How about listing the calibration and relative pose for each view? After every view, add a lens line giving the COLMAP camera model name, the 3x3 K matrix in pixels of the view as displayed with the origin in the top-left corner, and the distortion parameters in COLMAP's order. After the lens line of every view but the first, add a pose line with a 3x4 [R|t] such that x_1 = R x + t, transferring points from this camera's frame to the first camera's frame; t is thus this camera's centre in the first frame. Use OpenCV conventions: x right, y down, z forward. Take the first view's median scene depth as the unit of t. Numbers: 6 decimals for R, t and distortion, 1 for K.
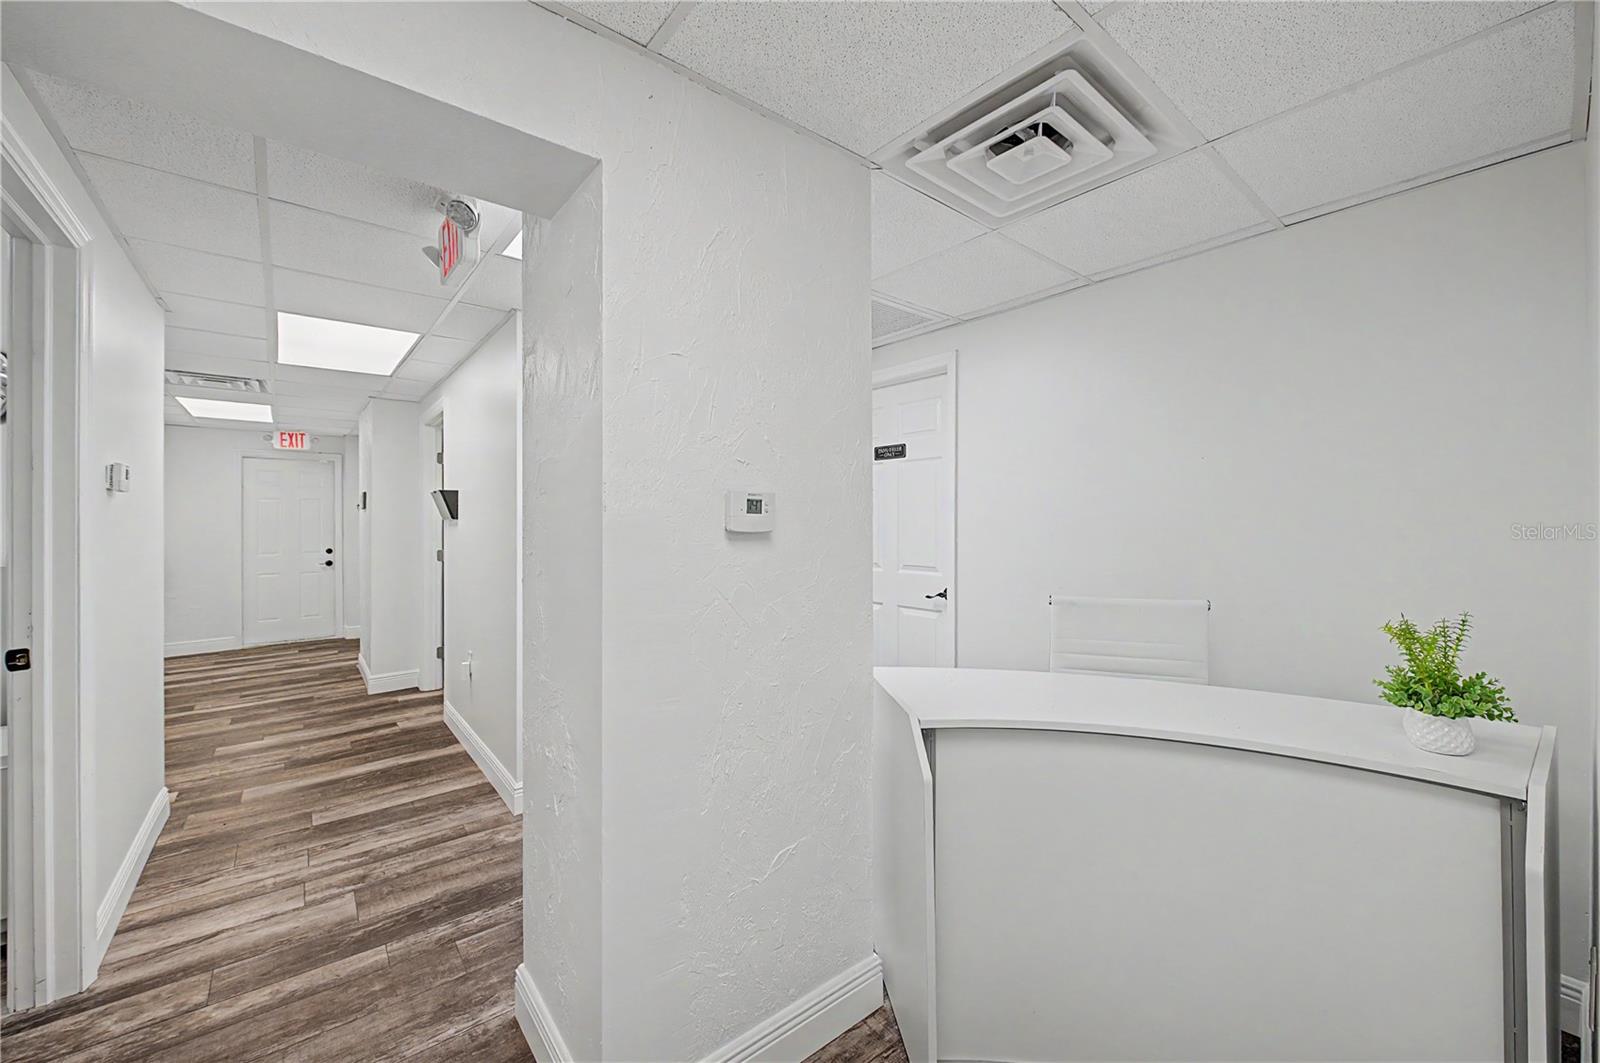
lens RADIAL K [[622.7, 0, 799.4], [0, 622.7, 525.4], [0, 0, 1]] dist [-0.001153, -0.000546]
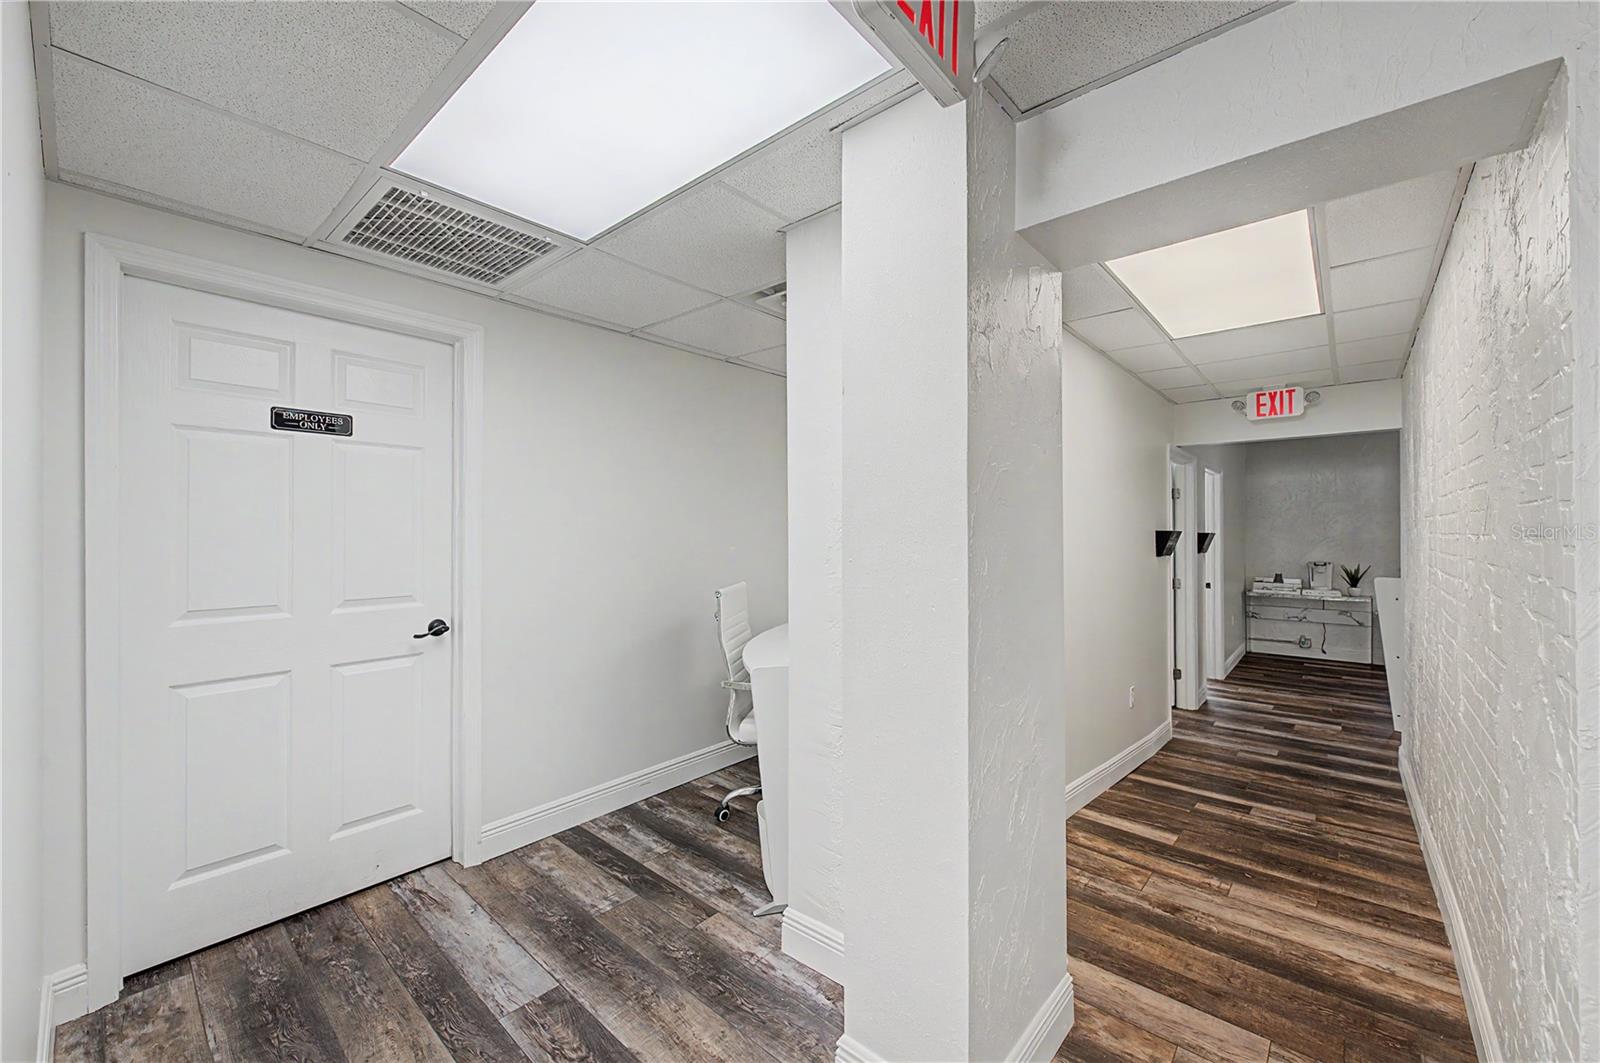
lens RADIAL K [[629.5, 0, 799.0], [0, 629.5, 523.9], [0, 0, 1]] dist [-0.002134, -0.000791]
pose [[-0.167423, 0.009289, 0.985841, -0.573184], [0.003301, 0.999955, -0.008861, -0.009421], [-0.985880, 0.001771, -0.167446, 0.652071]]
